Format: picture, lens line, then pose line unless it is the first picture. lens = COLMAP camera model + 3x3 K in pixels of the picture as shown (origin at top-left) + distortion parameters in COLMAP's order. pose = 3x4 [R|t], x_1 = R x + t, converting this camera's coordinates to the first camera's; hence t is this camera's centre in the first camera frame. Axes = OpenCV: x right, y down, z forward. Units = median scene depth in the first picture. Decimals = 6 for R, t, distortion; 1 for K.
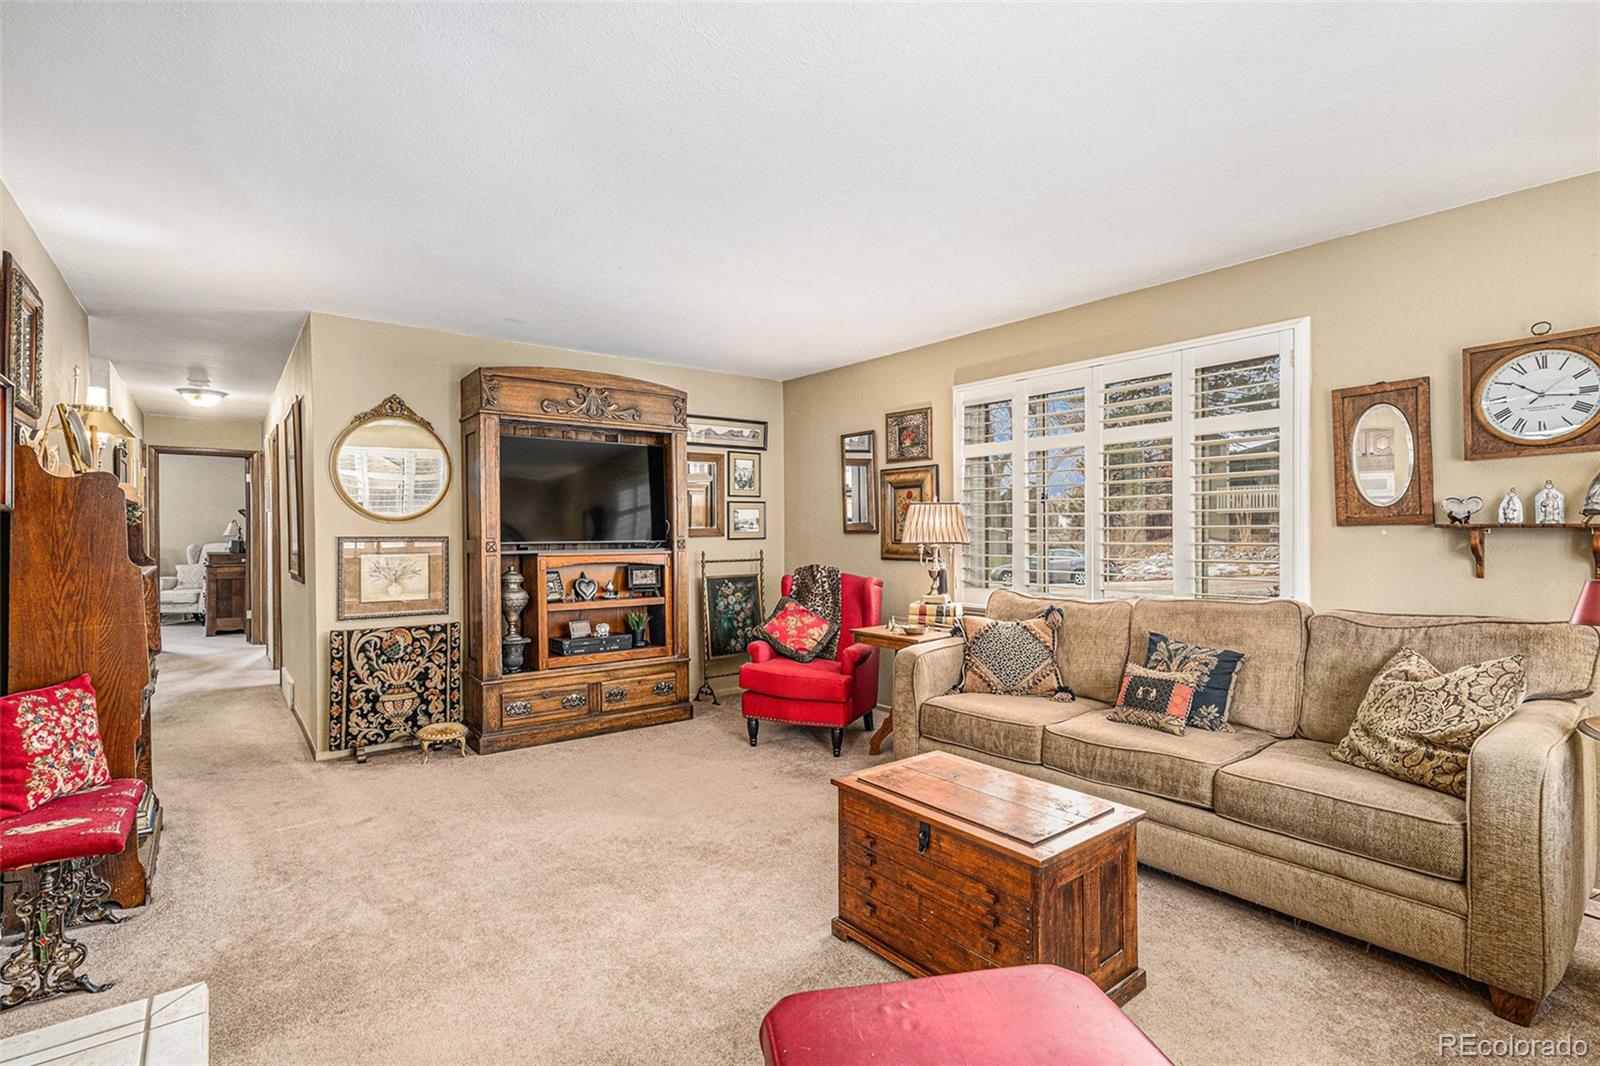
lens RADIAL K [[749.8, 0, 797.3], [0, 749.8, 526.0], [0, 0, 1]] dist [0.002161, -0.000674]
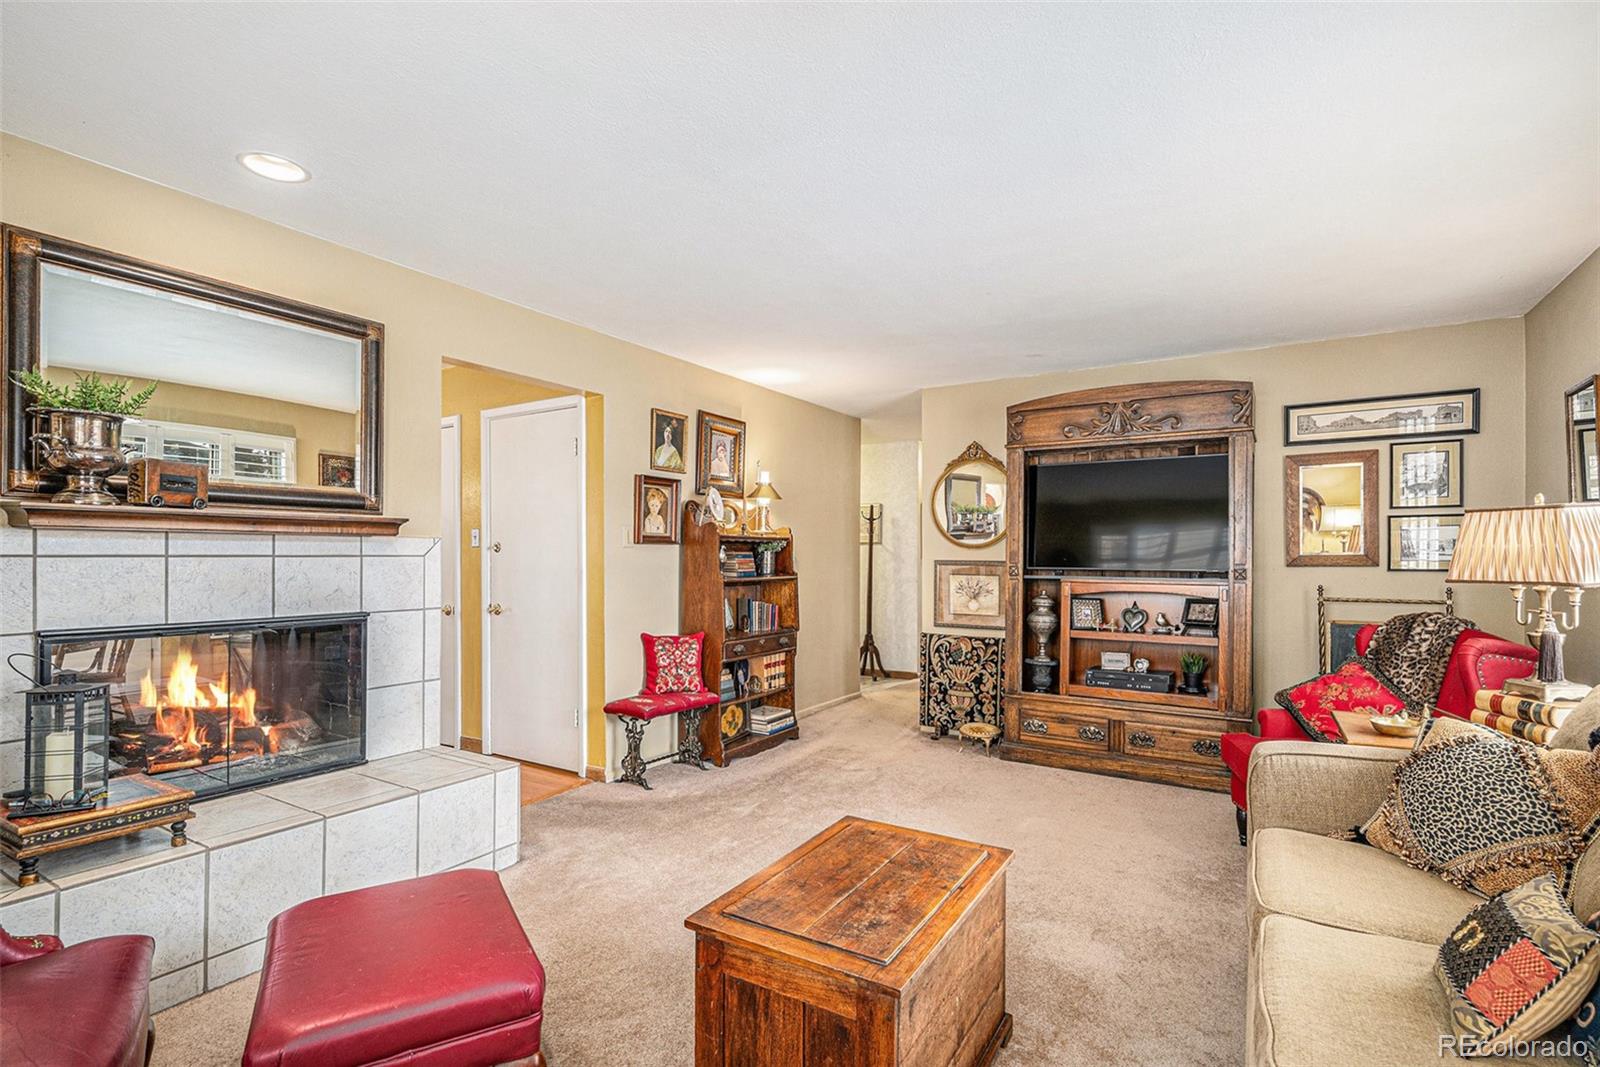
lens RADIAL K [[749.8, 0, 797.1], [0, 749.8, 556.5], [0, 0, 1]] dist [0.002161, -0.000674]
pose [[0.352338, 0.004047, -0.935864, 0.489174], [0.000539, 0.999990, 0.004527, 0.001589], [0.935873, -0.002100, 0.352332, 0.321016]]
